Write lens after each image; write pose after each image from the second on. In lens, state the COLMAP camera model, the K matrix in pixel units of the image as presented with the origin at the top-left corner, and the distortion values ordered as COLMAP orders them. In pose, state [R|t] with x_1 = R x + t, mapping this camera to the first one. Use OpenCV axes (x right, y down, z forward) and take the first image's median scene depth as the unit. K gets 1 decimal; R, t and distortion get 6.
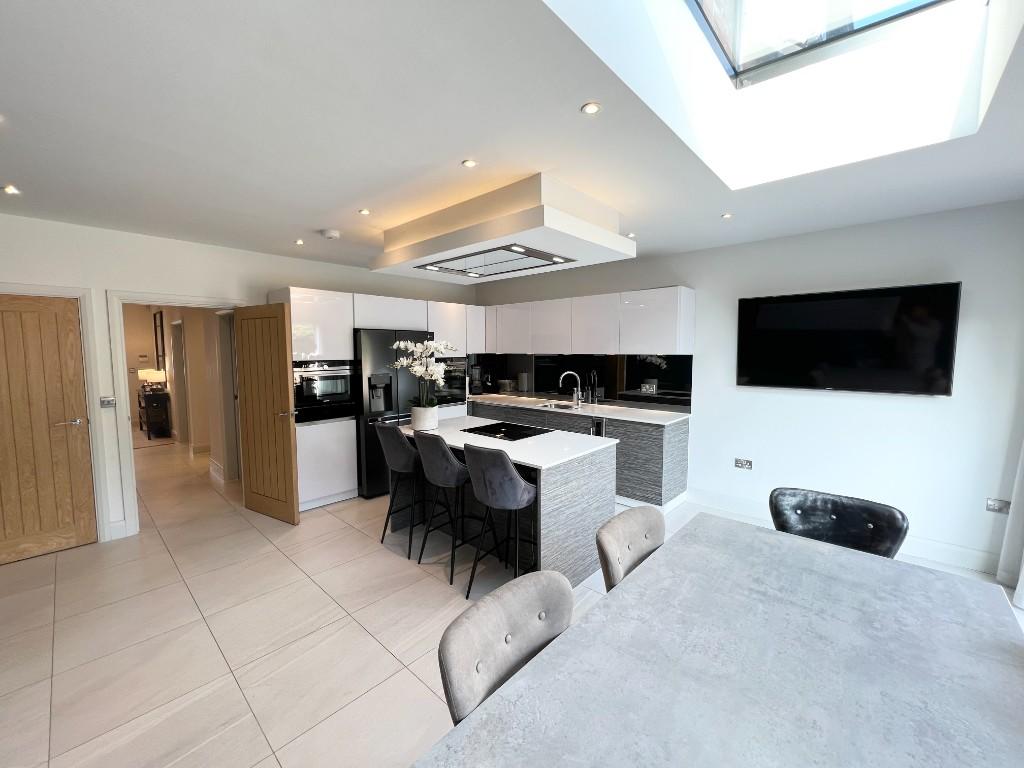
lens RADIAL K [[411.5, 0, 513.4], [0, 411.5, 384.4], [0, 0, 1]] dist [-0.003541, 0.000932]
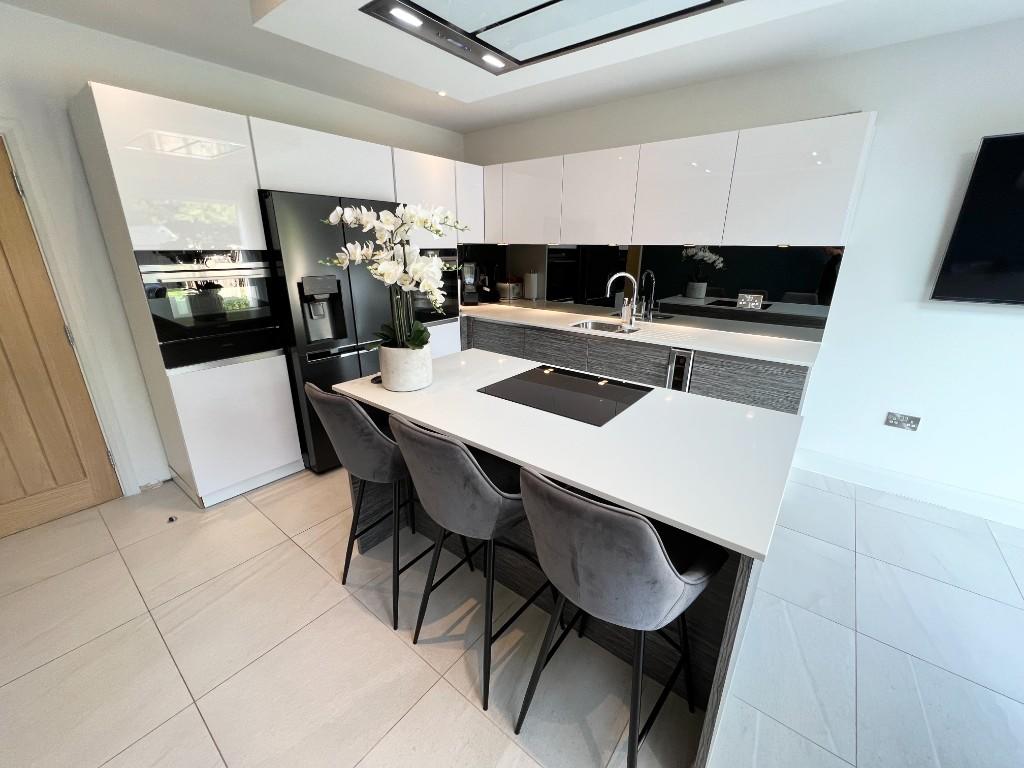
lens RADIAL K [[411.5, 0, 511.0], [0, 411.5, 384.6], [0, 0, 1]] dist [-0.003541, 0.000932]
pose [[0.997572, -0.014256, 0.068163, -0.094705], [-0.002475, 0.970946, 0.239285, -0.016339], [-0.069594, -0.238873, 0.968554, 0.381937]]
